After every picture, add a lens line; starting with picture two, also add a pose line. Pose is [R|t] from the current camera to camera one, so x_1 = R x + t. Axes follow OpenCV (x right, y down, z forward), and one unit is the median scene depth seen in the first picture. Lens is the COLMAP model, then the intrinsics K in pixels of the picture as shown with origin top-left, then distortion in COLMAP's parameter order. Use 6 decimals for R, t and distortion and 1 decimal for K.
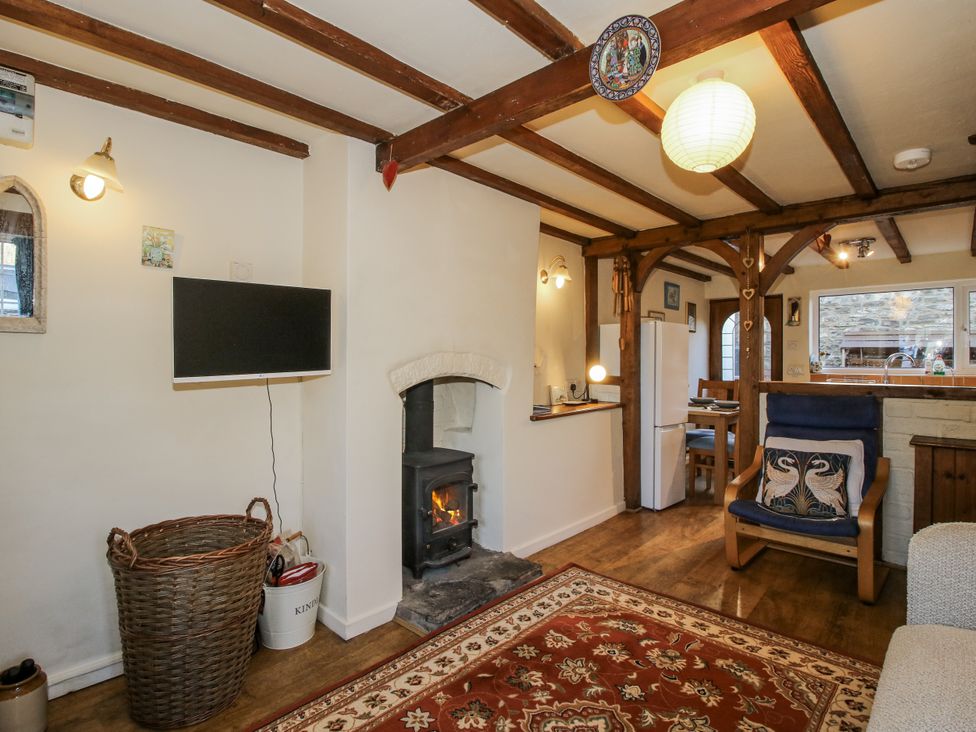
lens RADIAL K [[507.6, 0, 477.8], [0, 507.6, 357.6], [0, 0, 1]] dist [-0.001505, -0.013104]
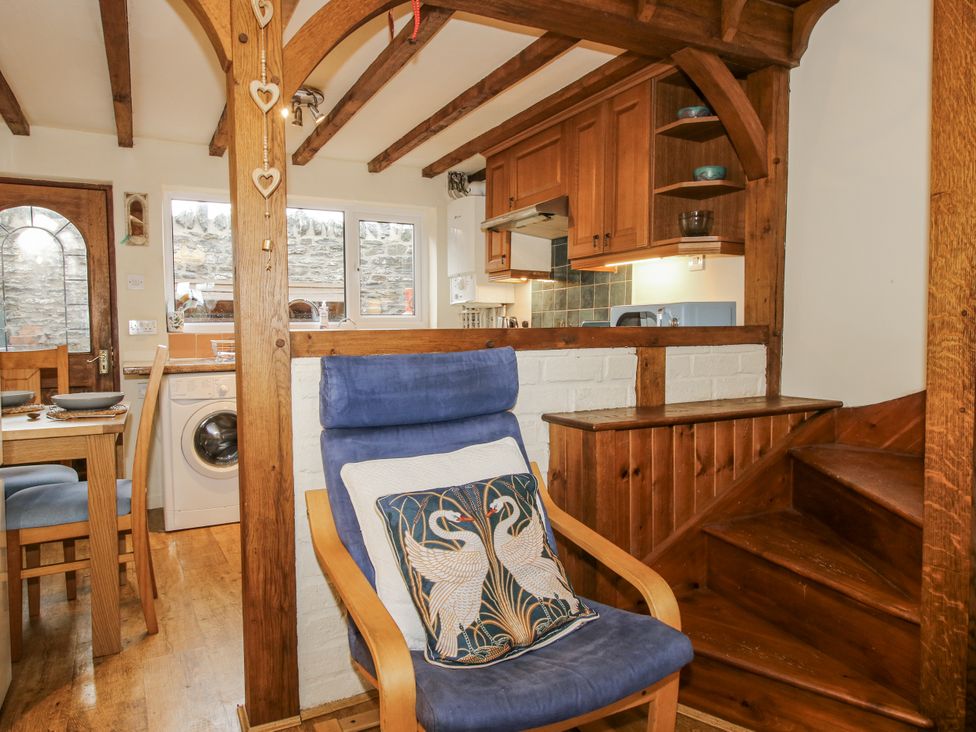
lens RADIAL K [[663.0, 0, 485.1], [0, 663.0, 359.0], [0, 0, 1]] dist [0.000415, -0.005344]
pose [[0.319957, -0.047343, 0.946248, 0.096692], [0.010342, 0.998866, 0.046478, 0.039623], [-0.947376, -0.005085, 0.320084, 0.579296]]
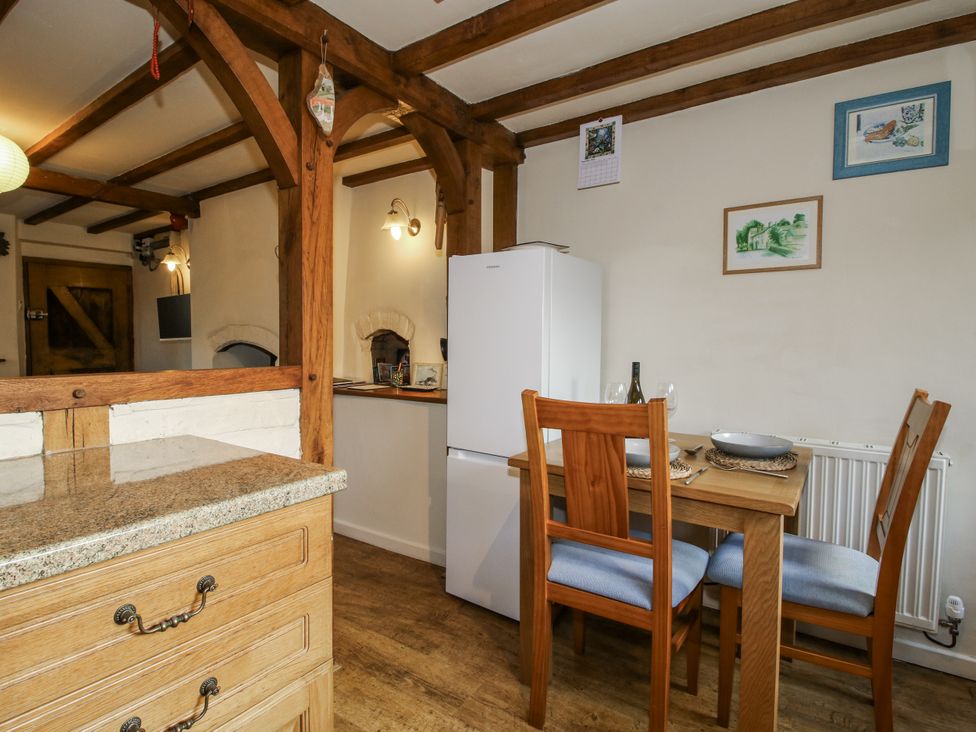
lens RADIAL K [[509.8, 0, 470.1], [0, 509.8, 361.9], [0, 0, 1]] dist [0.001100, 0.001240]
pose [[0.151513, 0.042220, -0.987553, 0.932981], [-0.000212, 0.999089, 0.042680, 0.021317], [0.988455, -0.006257, 0.151384, 0.931870]]
